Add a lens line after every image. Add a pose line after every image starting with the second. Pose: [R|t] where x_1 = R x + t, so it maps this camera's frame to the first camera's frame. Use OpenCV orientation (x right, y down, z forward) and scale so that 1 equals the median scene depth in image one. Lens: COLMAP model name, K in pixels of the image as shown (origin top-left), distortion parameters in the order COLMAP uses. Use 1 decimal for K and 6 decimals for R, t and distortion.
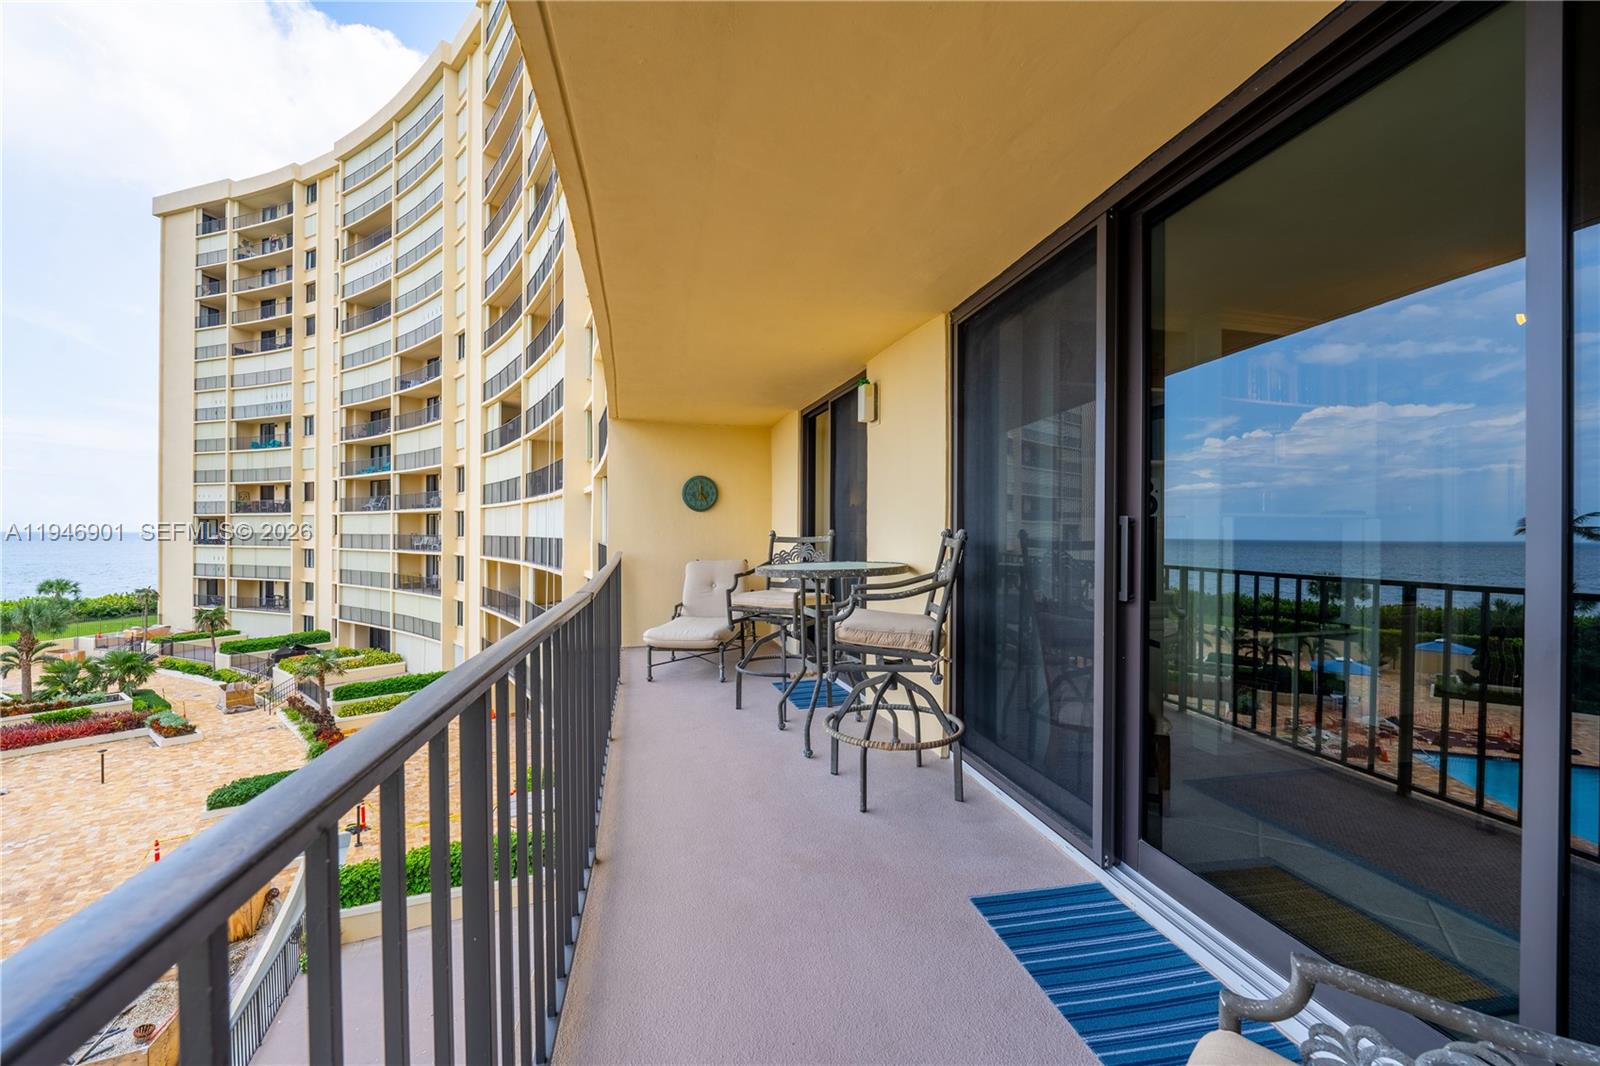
lens RADIAL K [[652.7, 0, 787.8], [0, 652.7, 534.9], [0, 0, 1]] dist [-0.004574, -0.004395]
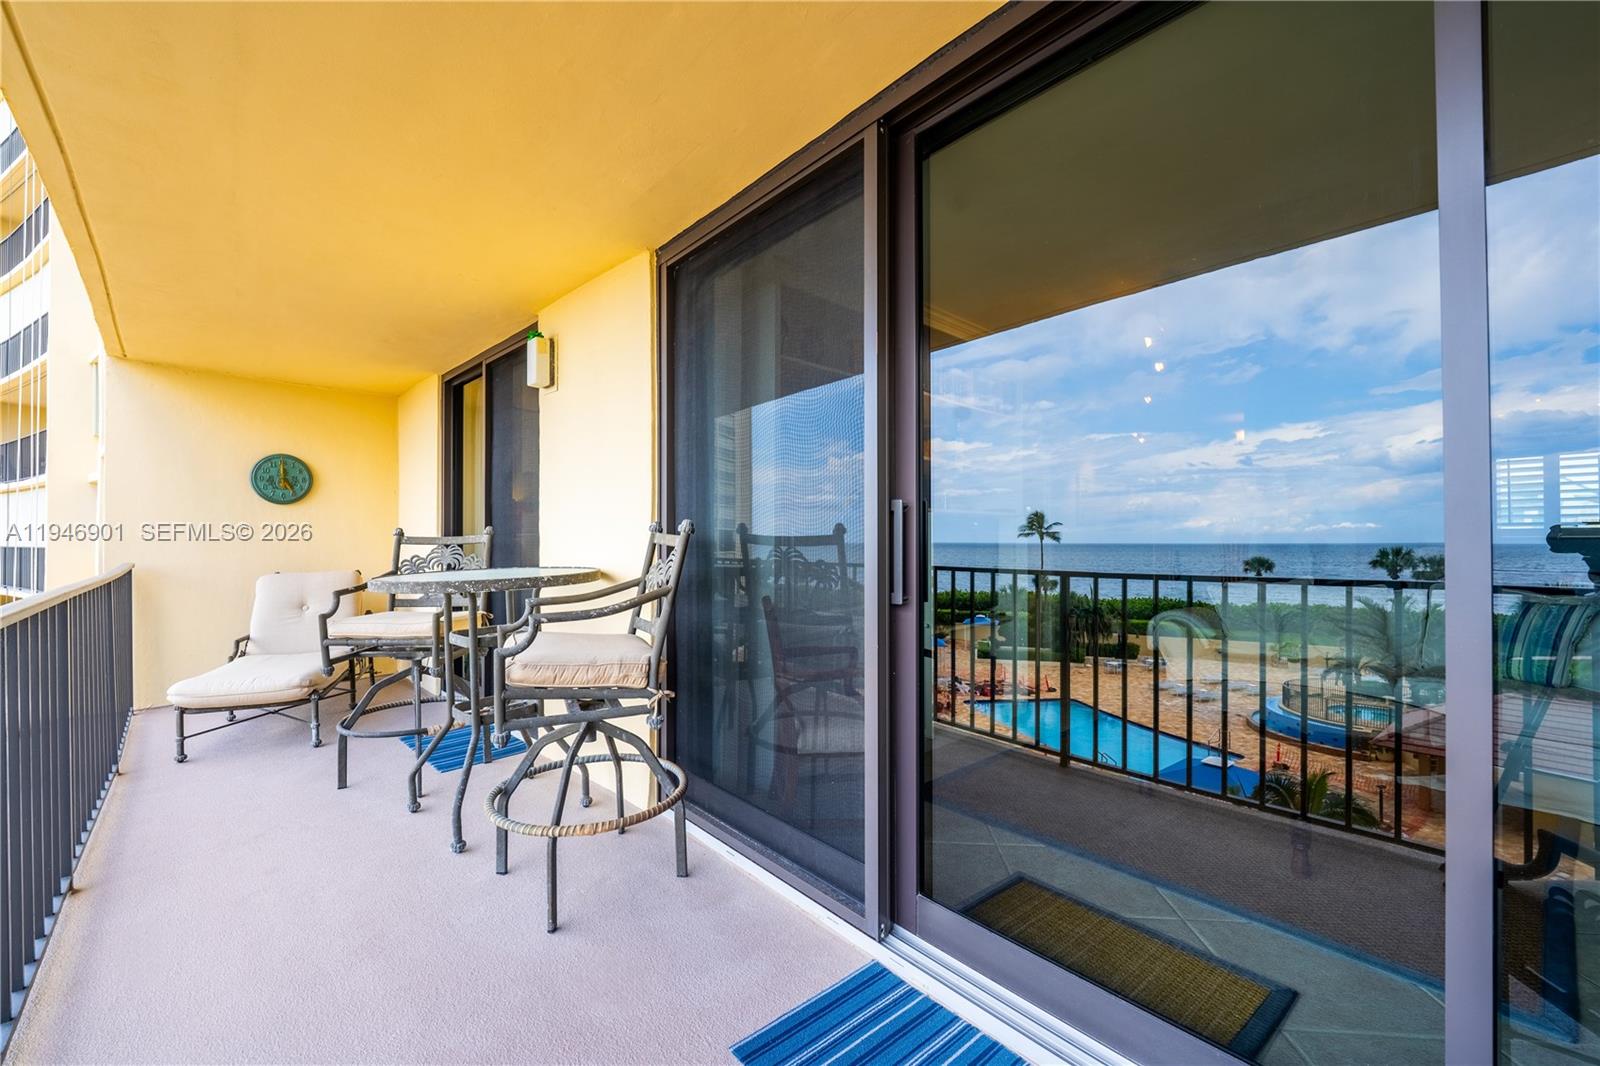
lens RADIAL K [[652.7, 0, 787.8], [0, 652.7, 534.9], [0, 0, 1]] dist [-0.004574, -0.004395]
pose [[0.871989, -0.002488, 0.489519, -0.001480], [0.006719, 0.999954, -0.006885, 0.012809], [-0.489479, 0.009293, 0.871966, 0.234729]]
